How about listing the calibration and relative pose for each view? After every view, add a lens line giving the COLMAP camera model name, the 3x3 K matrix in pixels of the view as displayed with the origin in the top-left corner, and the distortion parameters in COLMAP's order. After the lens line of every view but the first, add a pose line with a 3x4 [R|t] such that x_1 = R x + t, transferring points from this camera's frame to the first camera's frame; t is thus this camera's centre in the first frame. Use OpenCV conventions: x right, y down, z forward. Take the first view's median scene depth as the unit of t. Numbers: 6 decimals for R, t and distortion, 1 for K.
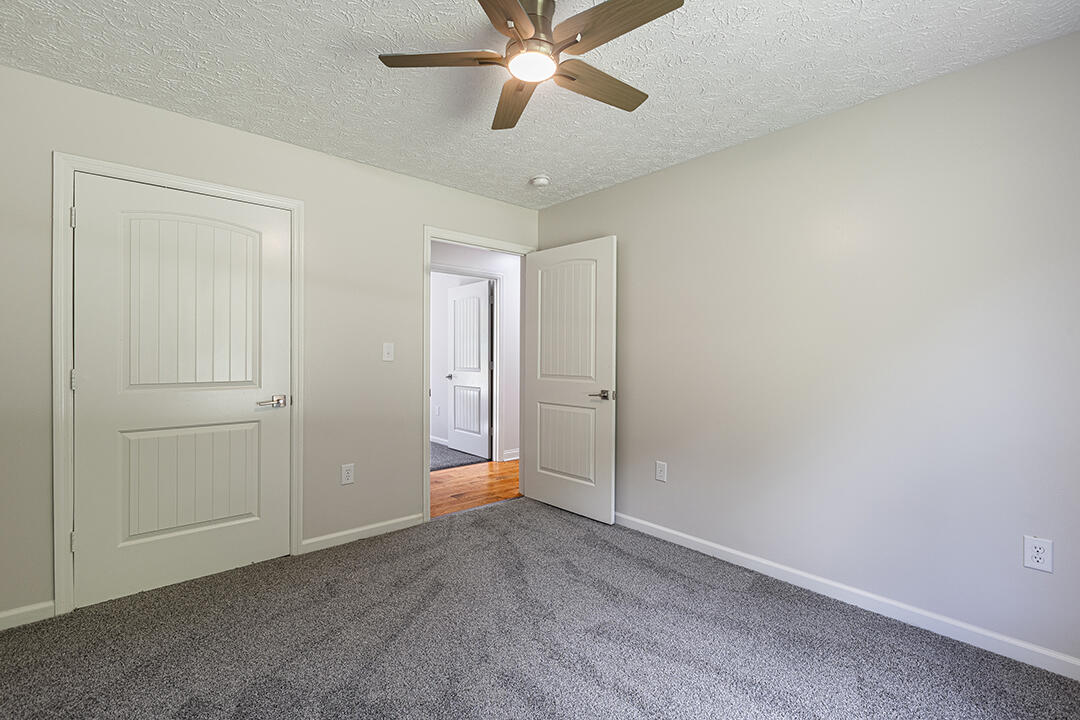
lens RADIAL K [[479.7, 0, 537.9], [0, 479.7, 347.8], [0, 0, 1]] dist [-0.000398, -0.000018]
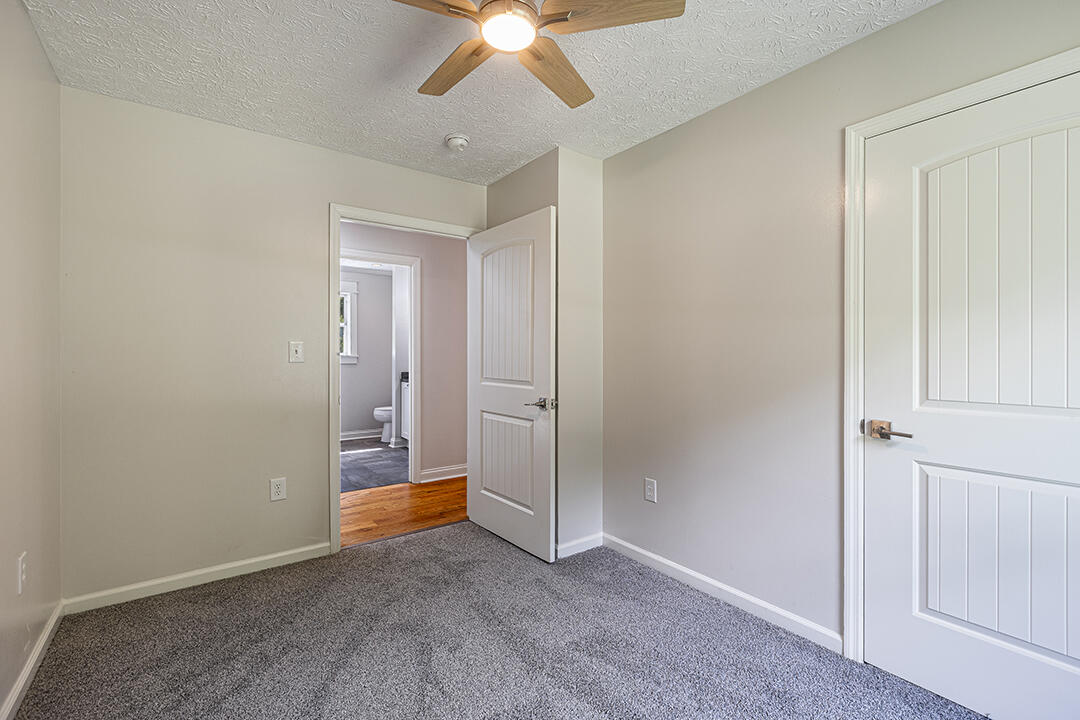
lens RADIAL K [[481.8, 0, 542.6], [0, 481.8, 349.9], [0, 0, 1]] dist [0.001566, 0.000132]
pose [[0.996881, -0.002935, -0.078870, 0.202815], [0.003186, 0.999990, 0.003050, 0.004295], [0.078861, -0.003291, 0.996880, 0.183210]]
